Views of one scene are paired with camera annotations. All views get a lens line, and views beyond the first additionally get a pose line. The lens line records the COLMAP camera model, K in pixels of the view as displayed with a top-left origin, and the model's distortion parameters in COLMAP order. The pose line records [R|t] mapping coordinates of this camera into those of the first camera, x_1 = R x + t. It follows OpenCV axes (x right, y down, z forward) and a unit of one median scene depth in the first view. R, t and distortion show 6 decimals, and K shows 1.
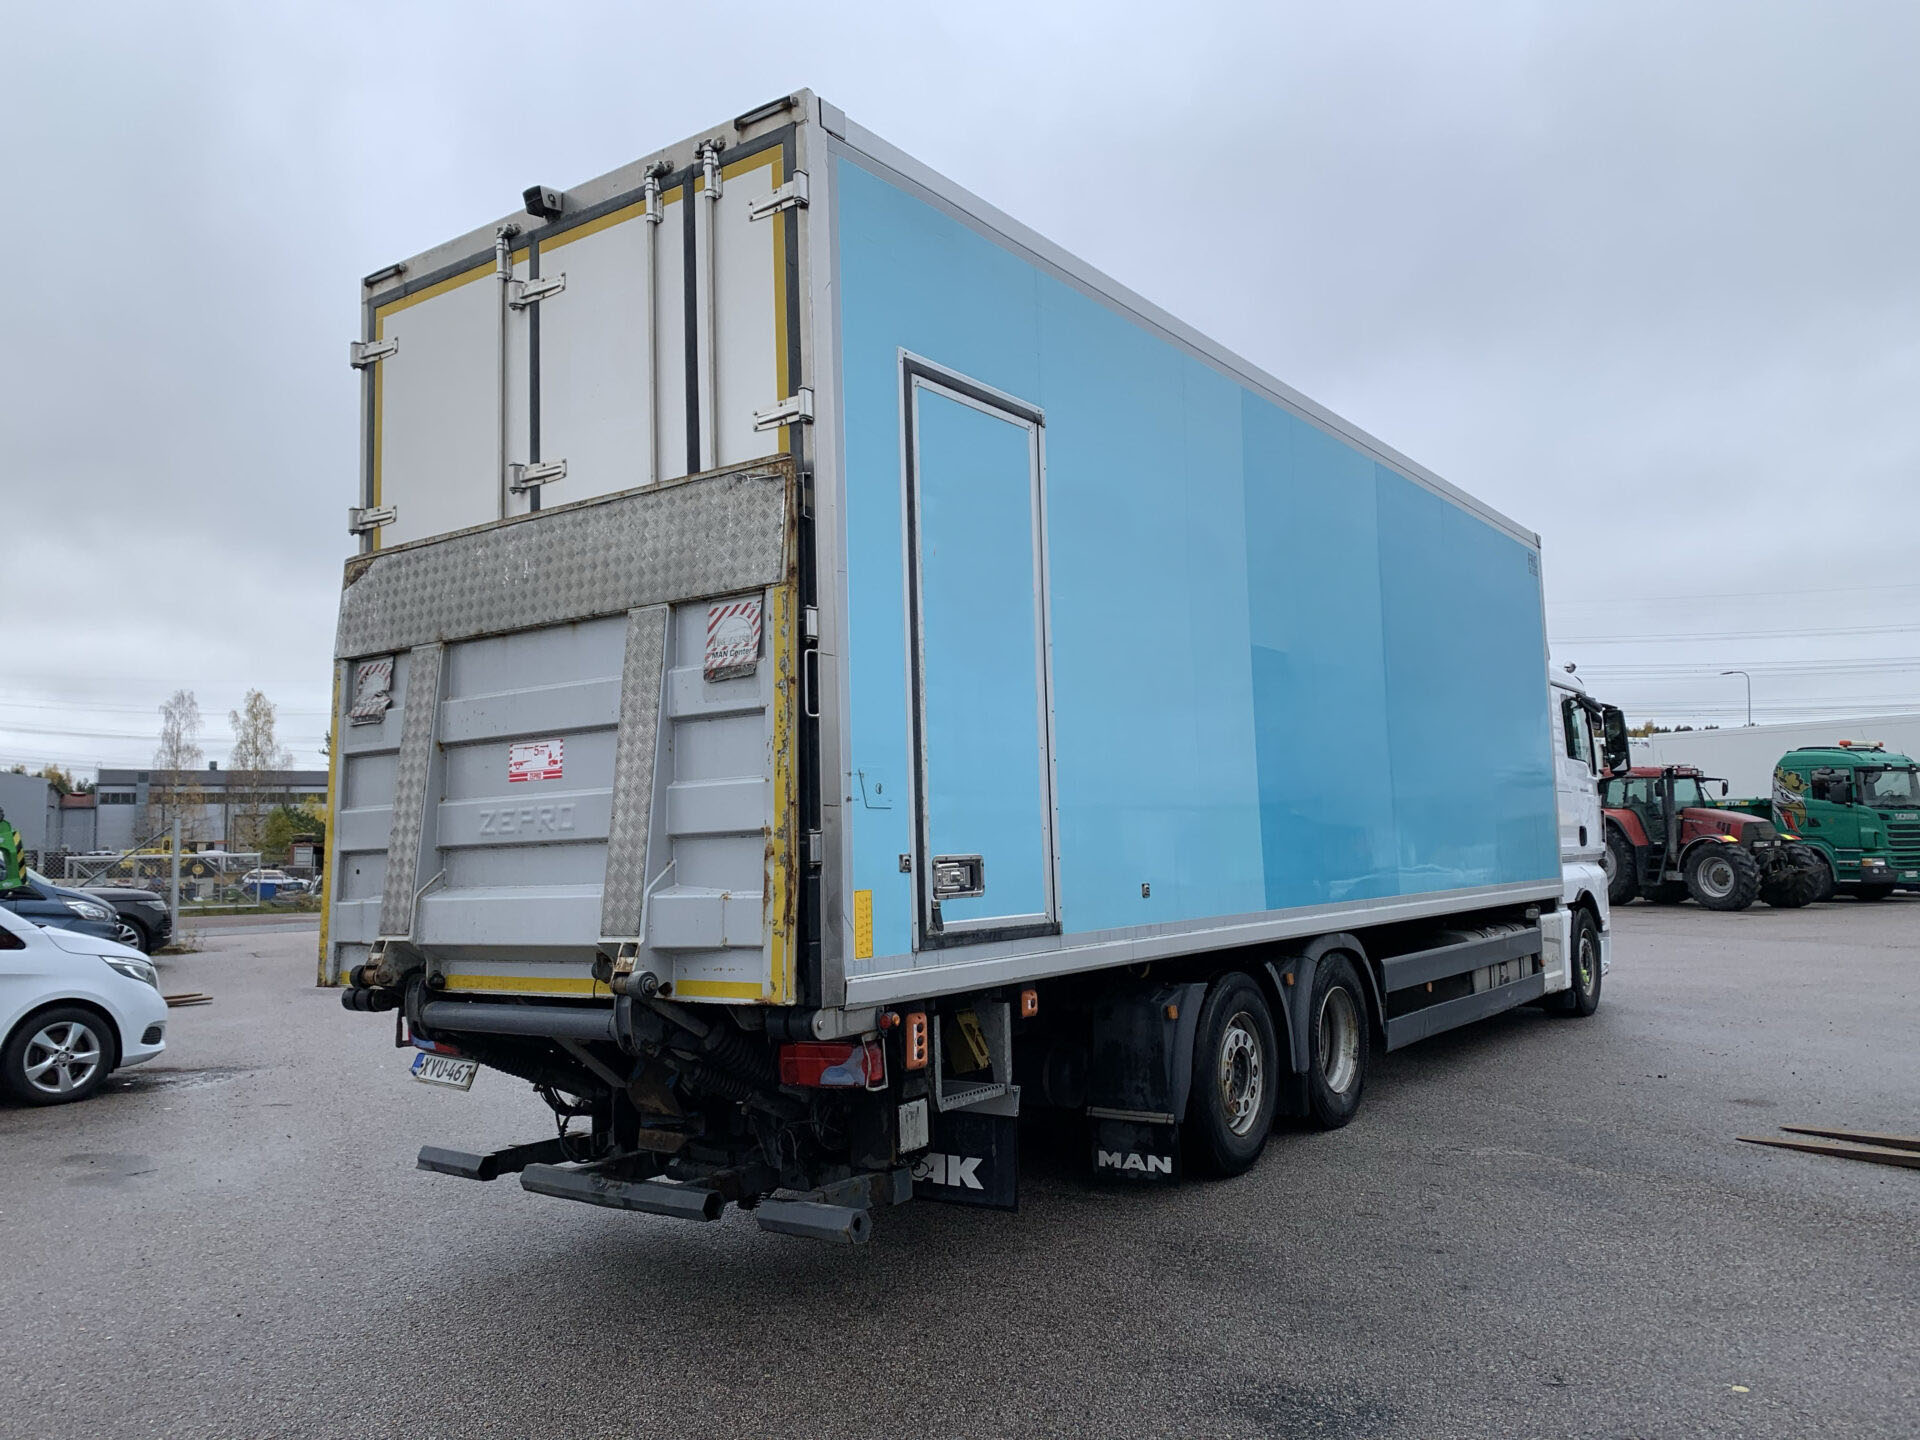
lens RADIAL K [[1467.9, 0, 936.1], [0, 1467.9, 725.8], [0, 0, 1]] dist [0.013844, -0.005371]
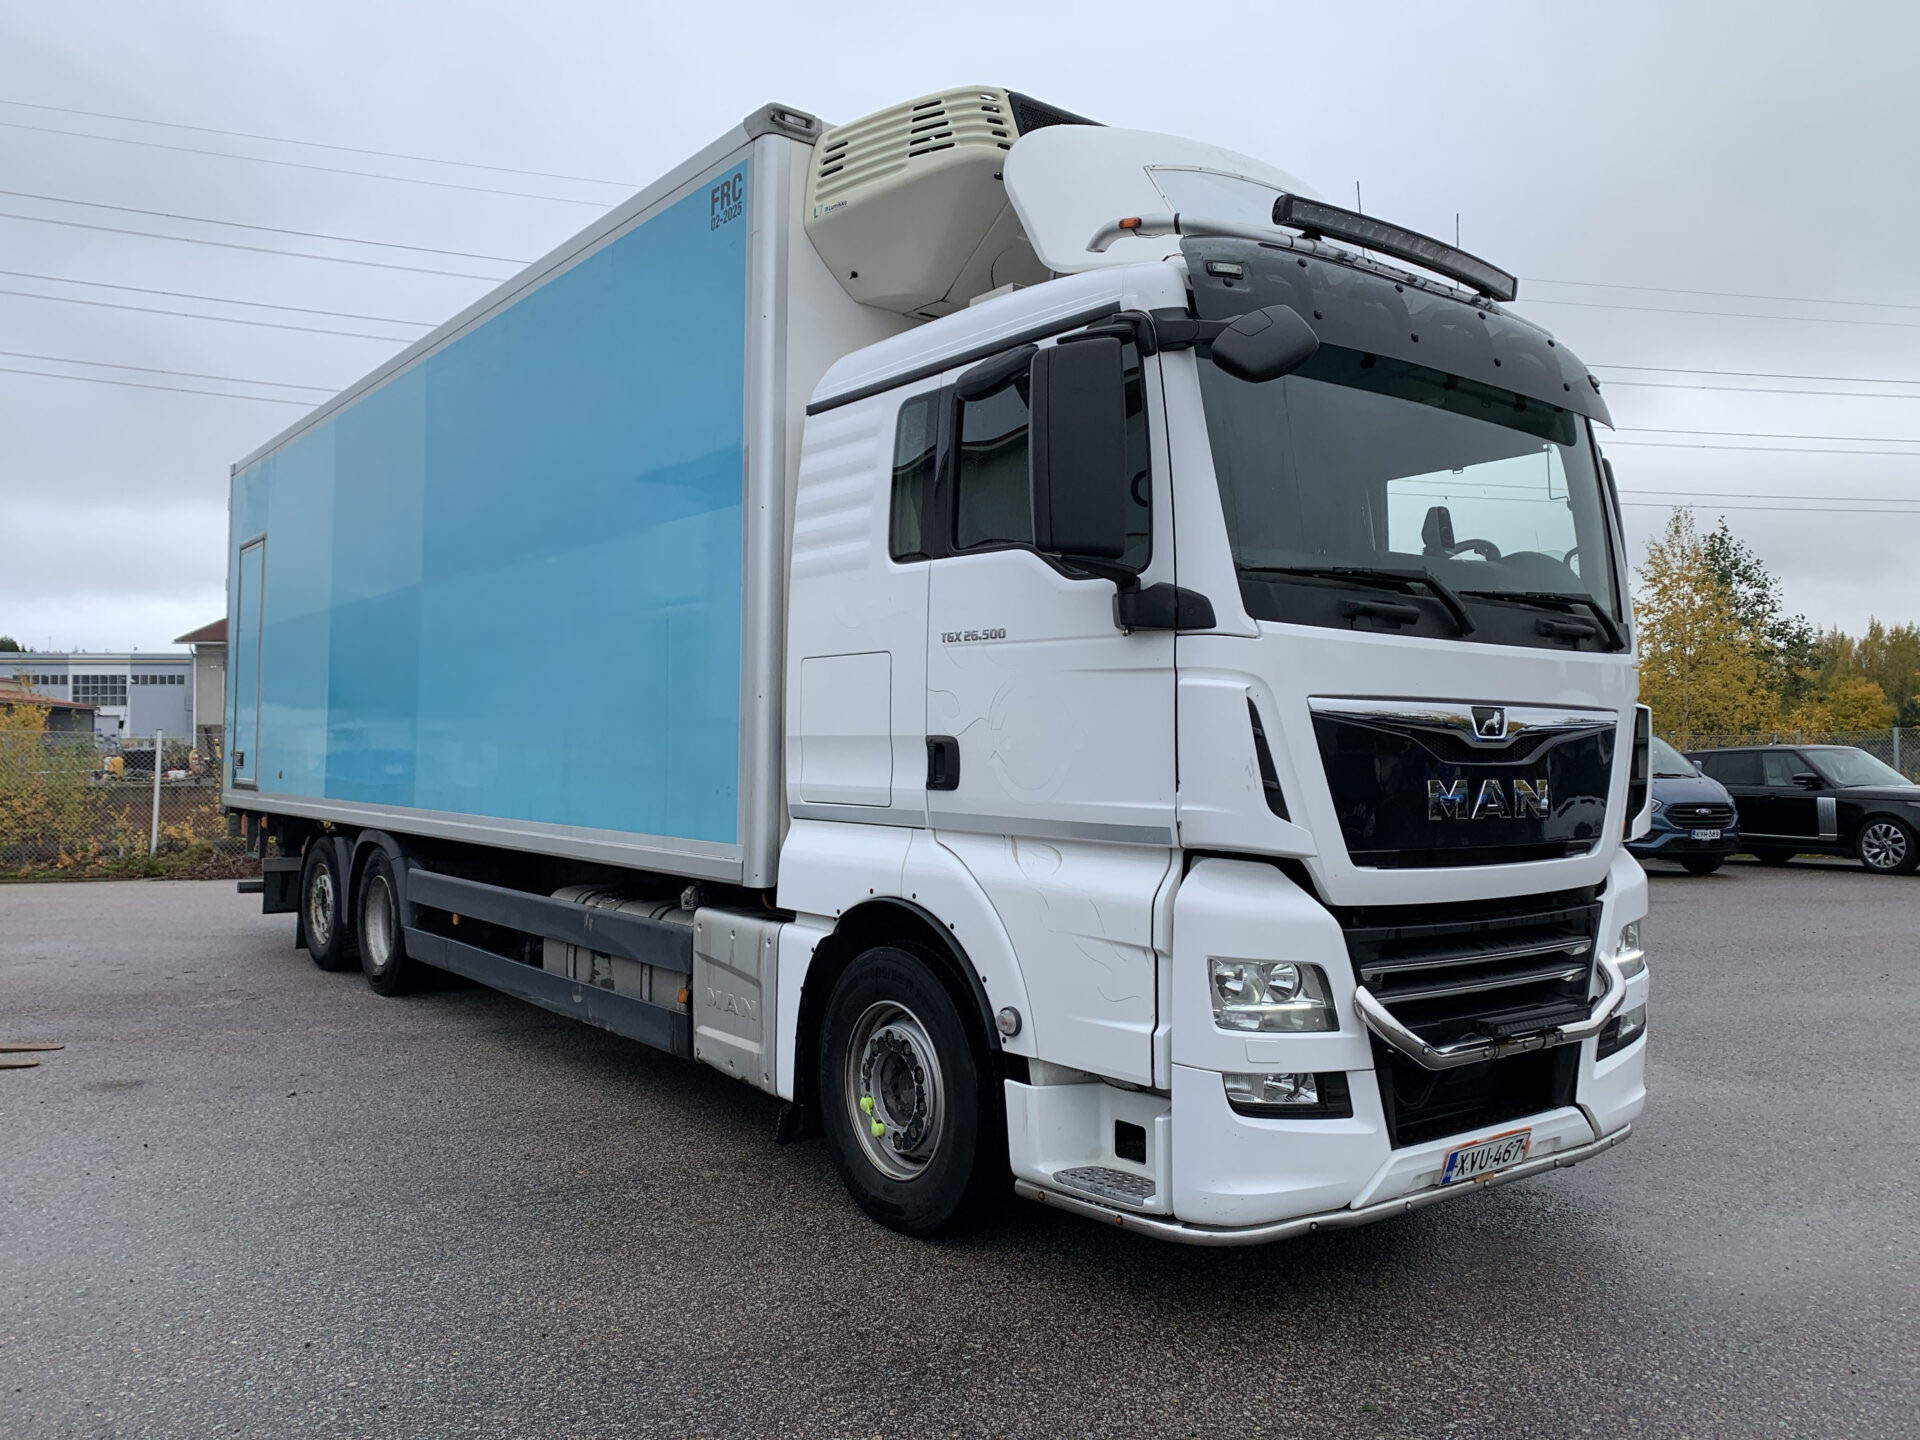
lens RADIAL K [[1467.9, 0, 936.1], [0, 1467.9, 725.8], [0, 0, 1]] dist [0.013844, -0.005371]
pose [[-0.287557, 0.001481, -0.957762, 0.503516], [0.077997, 0.996714, -0.021877, 0.046415], [0.954582, -0.080993, -0.286727, 0.699514]]
